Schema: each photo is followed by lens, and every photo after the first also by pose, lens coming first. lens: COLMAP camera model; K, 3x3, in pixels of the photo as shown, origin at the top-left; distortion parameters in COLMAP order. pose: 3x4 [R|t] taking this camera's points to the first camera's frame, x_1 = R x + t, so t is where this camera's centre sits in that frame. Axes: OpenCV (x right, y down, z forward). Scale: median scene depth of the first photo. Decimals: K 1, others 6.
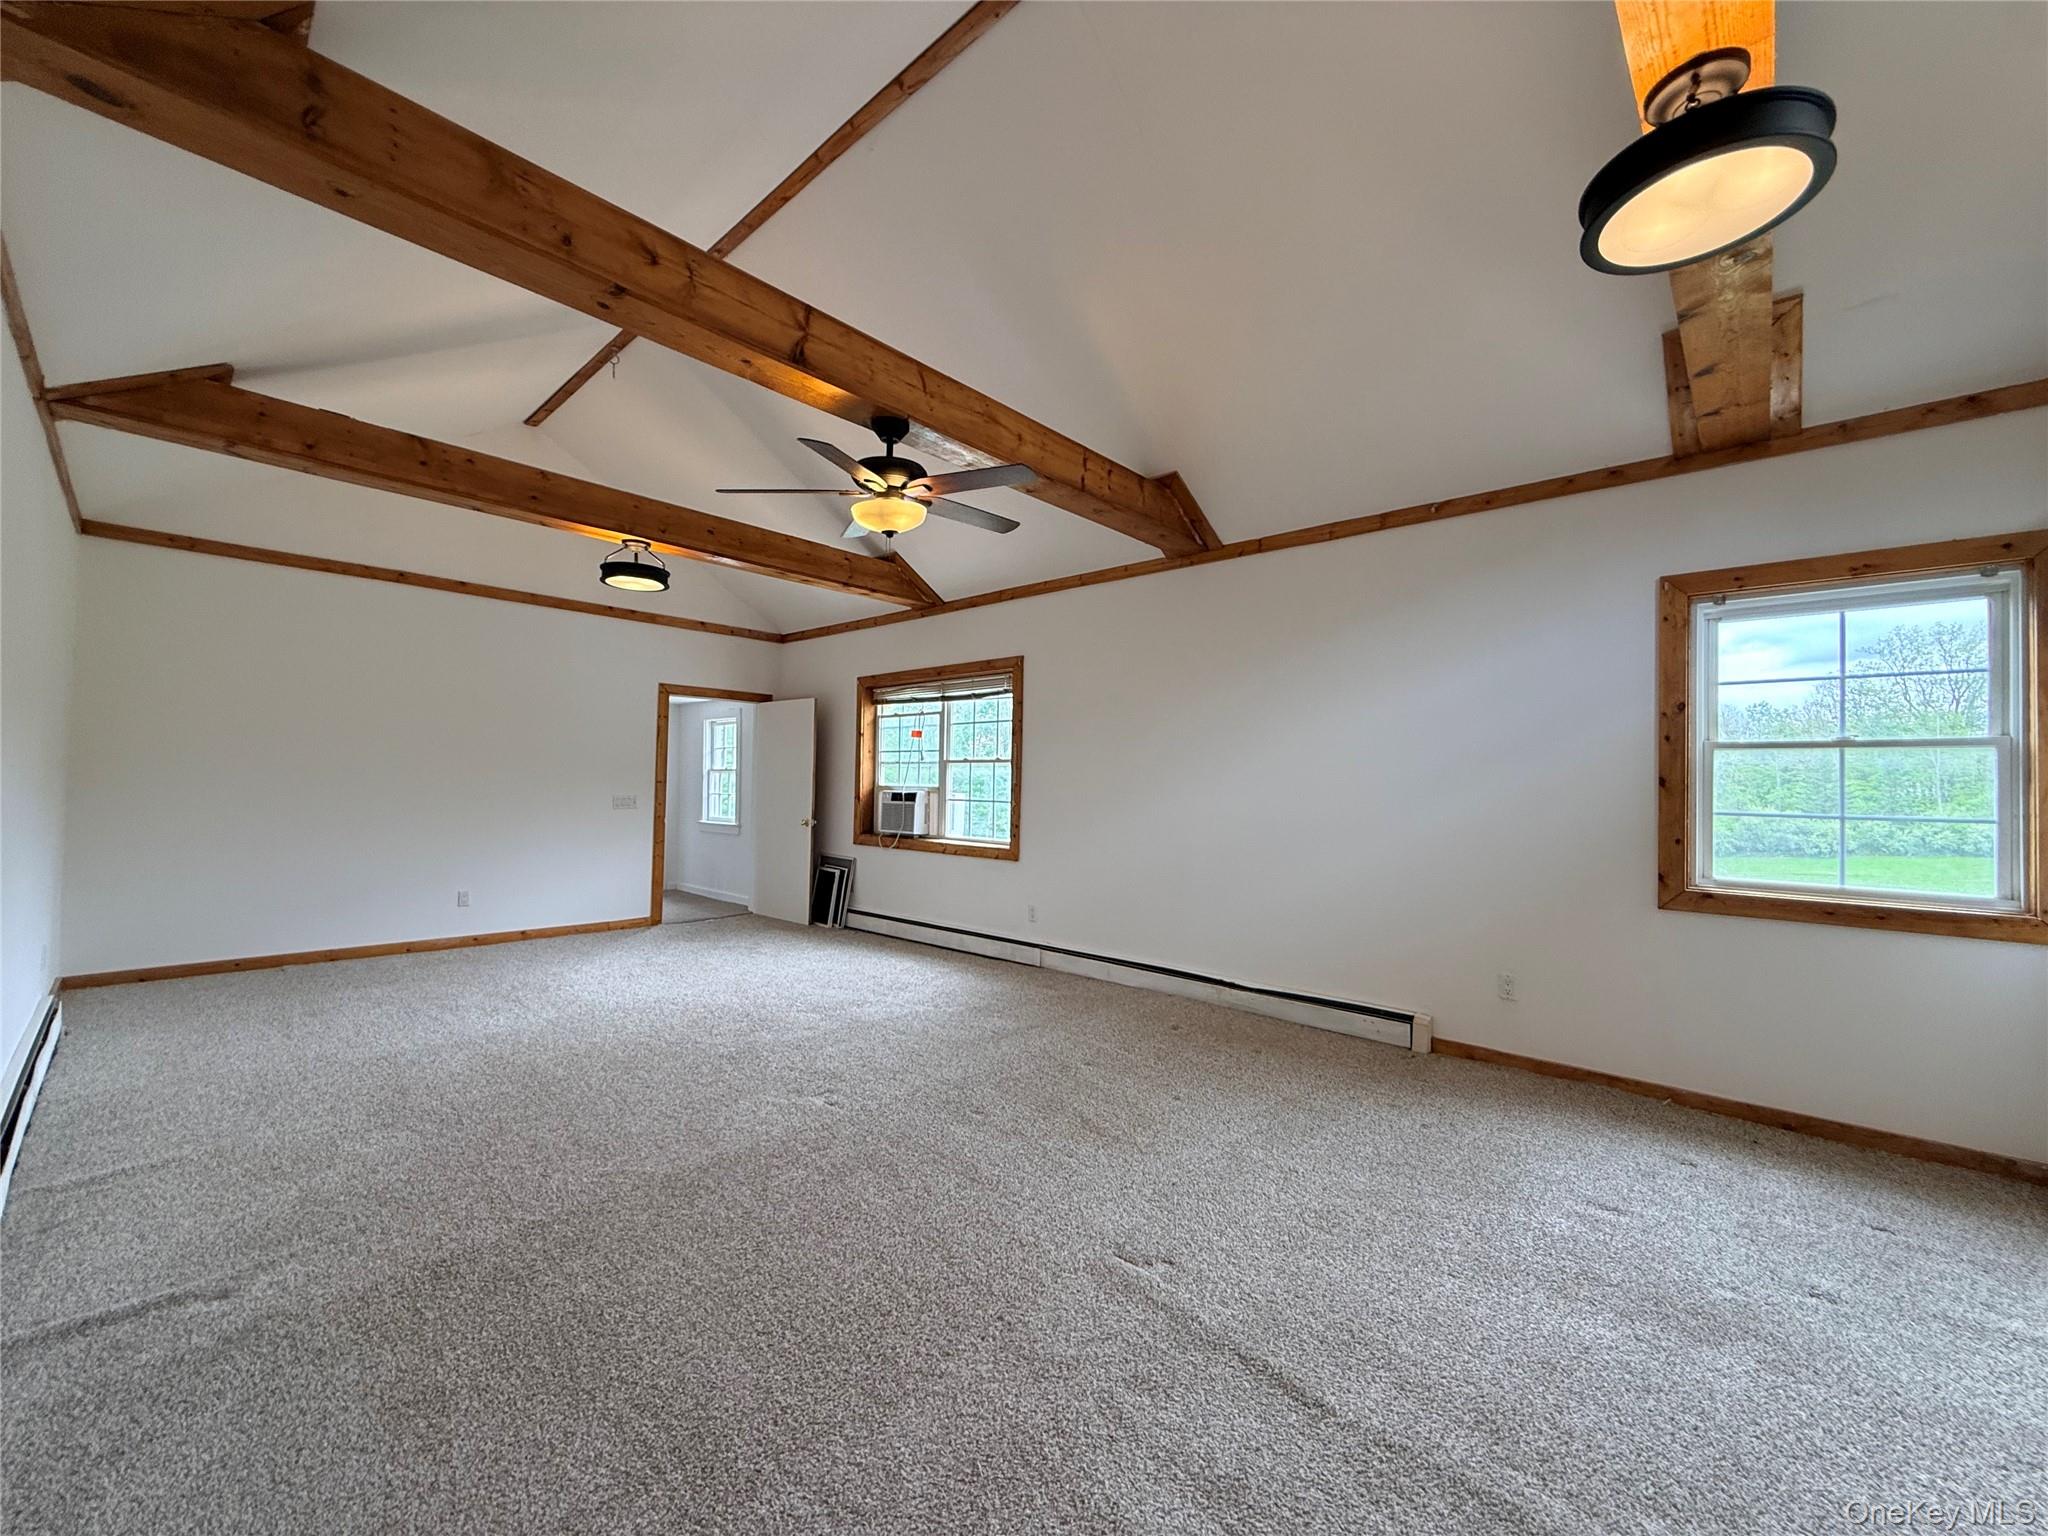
lens RADIAL K [[813.0, 0, 1024.7], [0, 813.0, 773.8], [0, 0, 1]] dist [-0.002853, 0.000158]
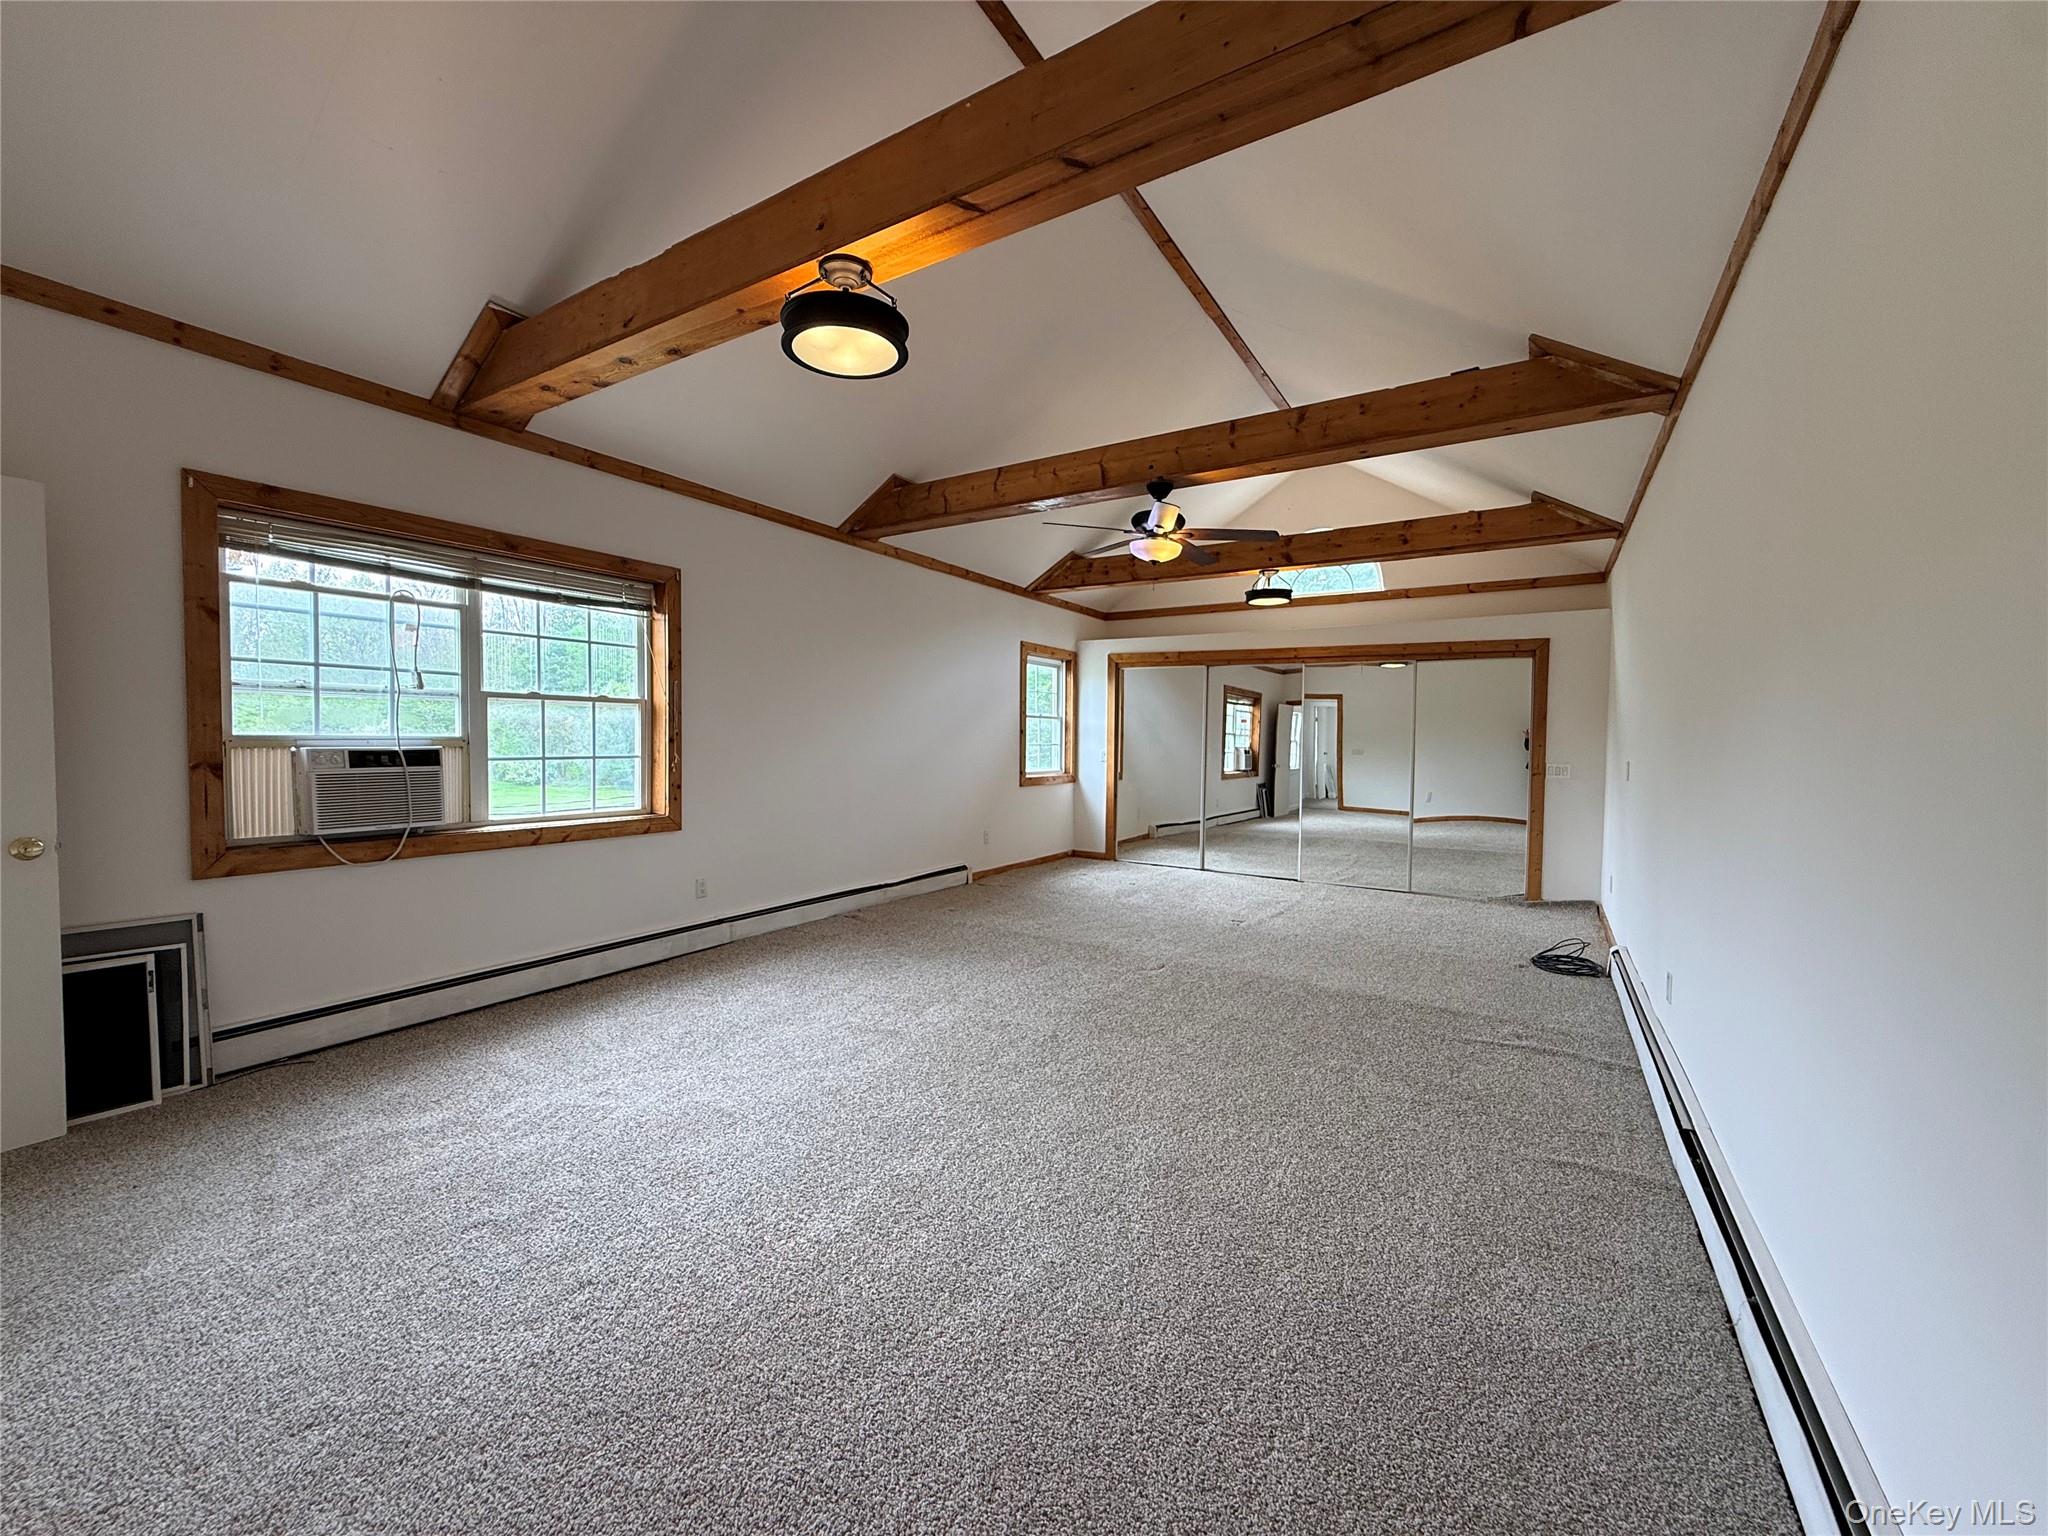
lens RADIAL K [[813.0, 0, 1030.9], [0, 813.0, 770.3], [0, 0, 1]] dist [-0.002853, 0.000158]
pose [[-0.193848, -0.061518, 0.979101, -0.750079], [-0.029178, 0.997952, 0.056925, -0.005348], [-0.980598, -0.017533, -0.195246, 0.724110]]
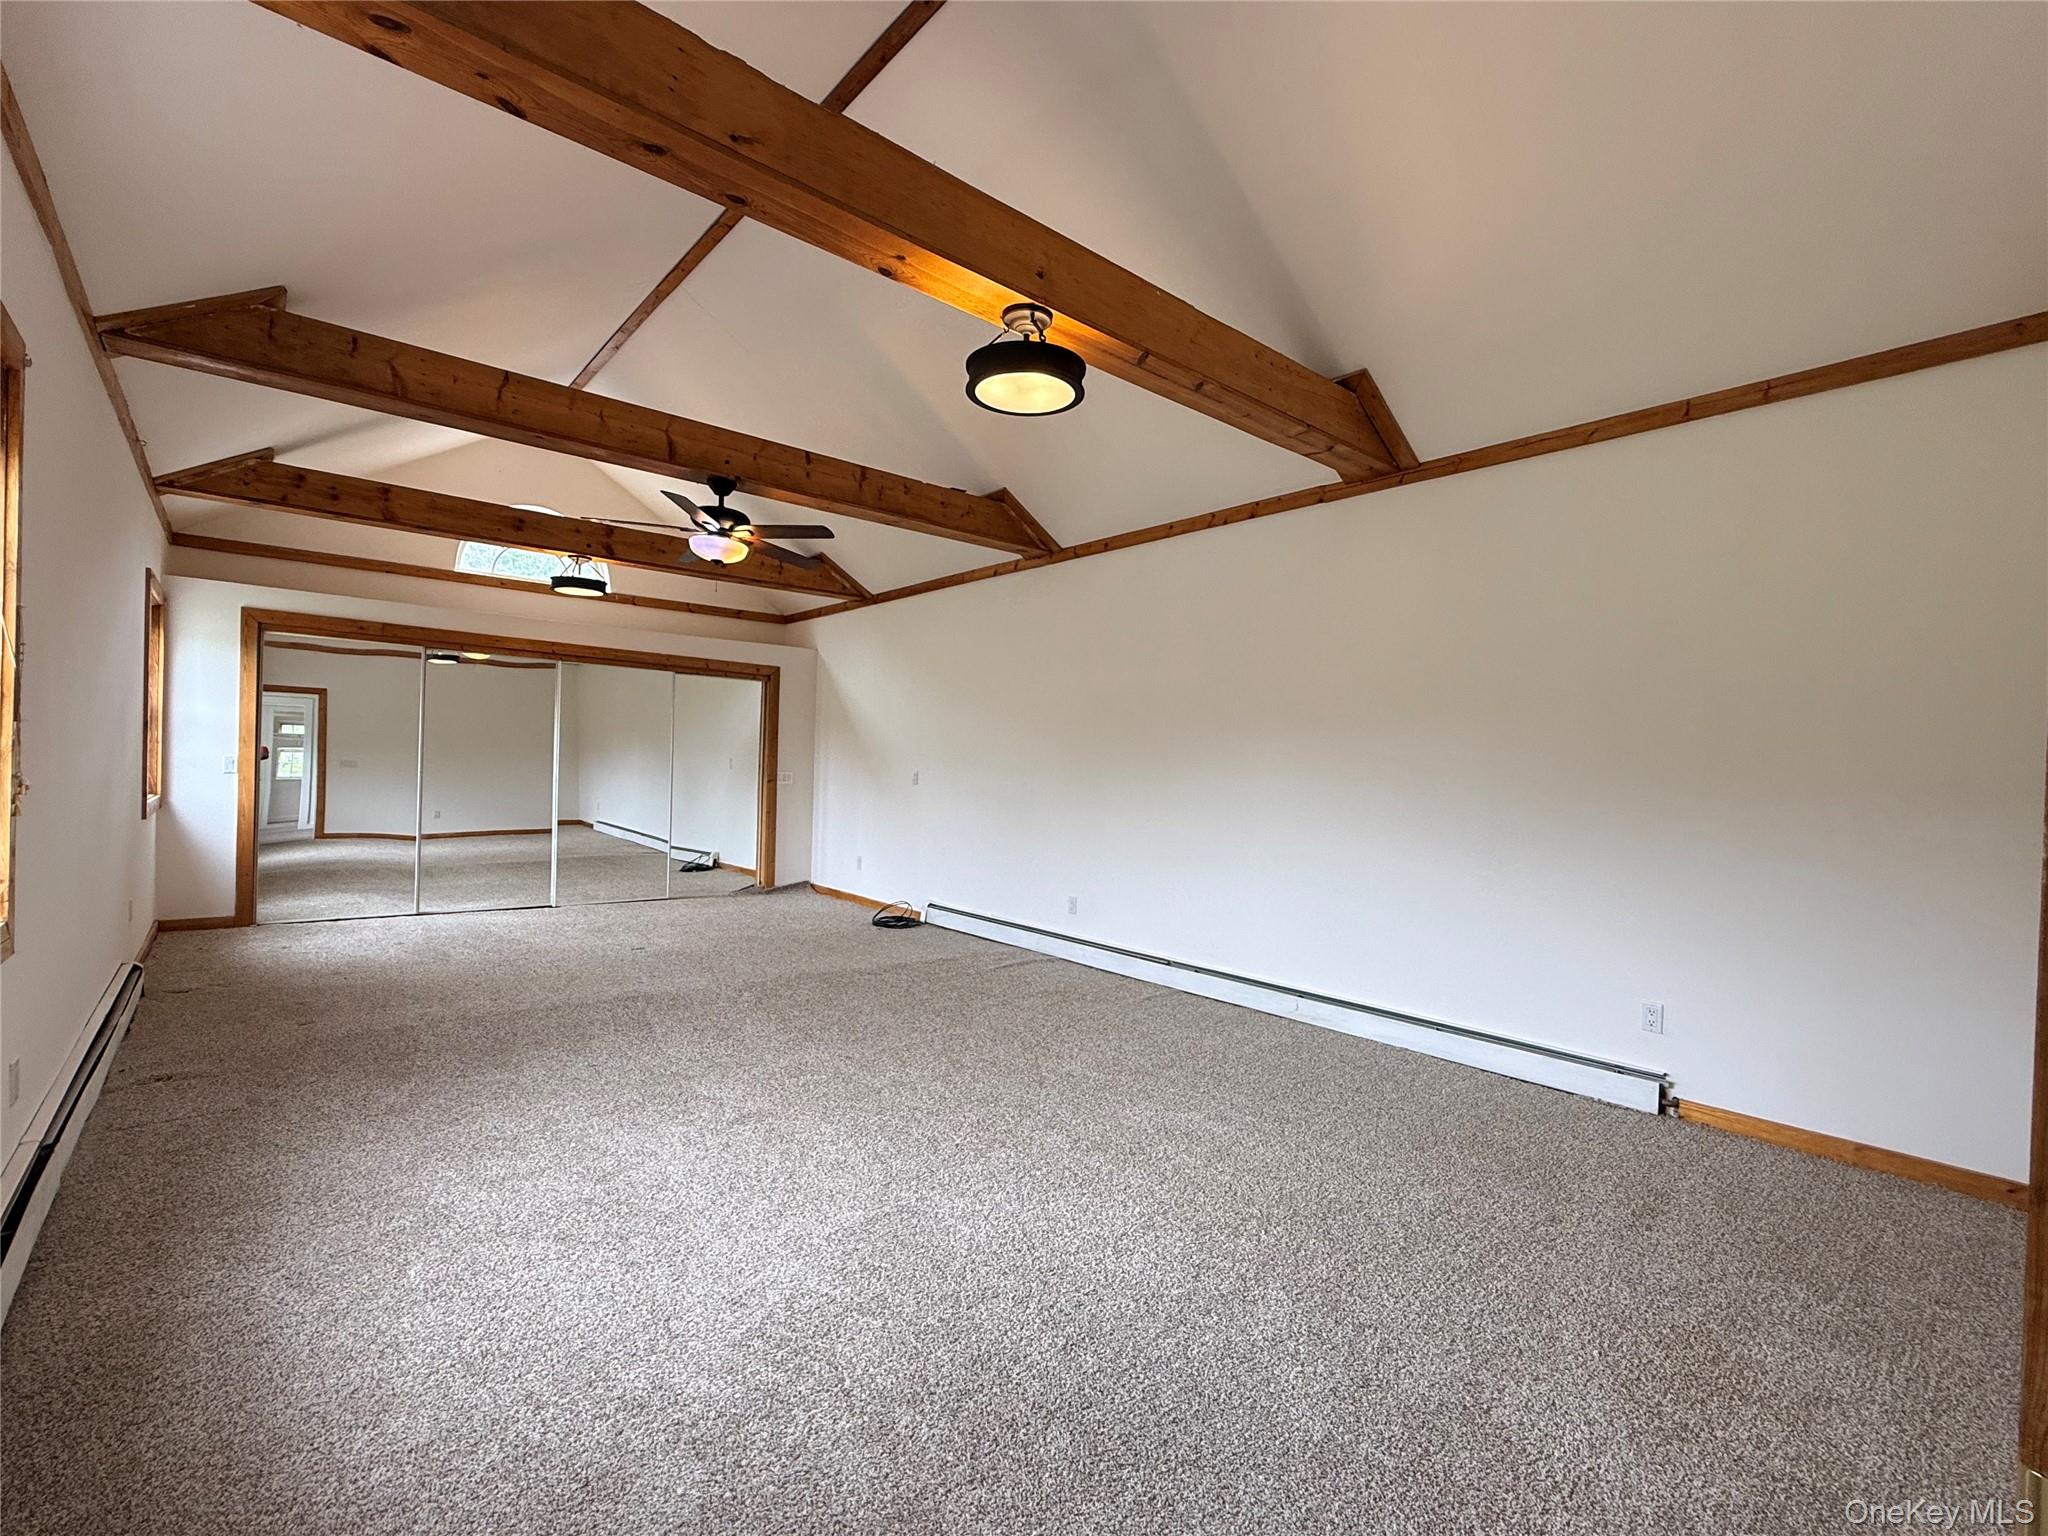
lens RADIAL K [[900.3, 0, 1026.8], [0, 900.3, 764.6], [0, 0, 1]] dist [-0.004099, -0.000326]
pose [[-0.992230, -0.050255, 0.113819, -0.420357], [-0.051931, 0.998581, -0.011811, 0.010403], [-0.113064, -0.017630, -0.993431, 1.159139]]
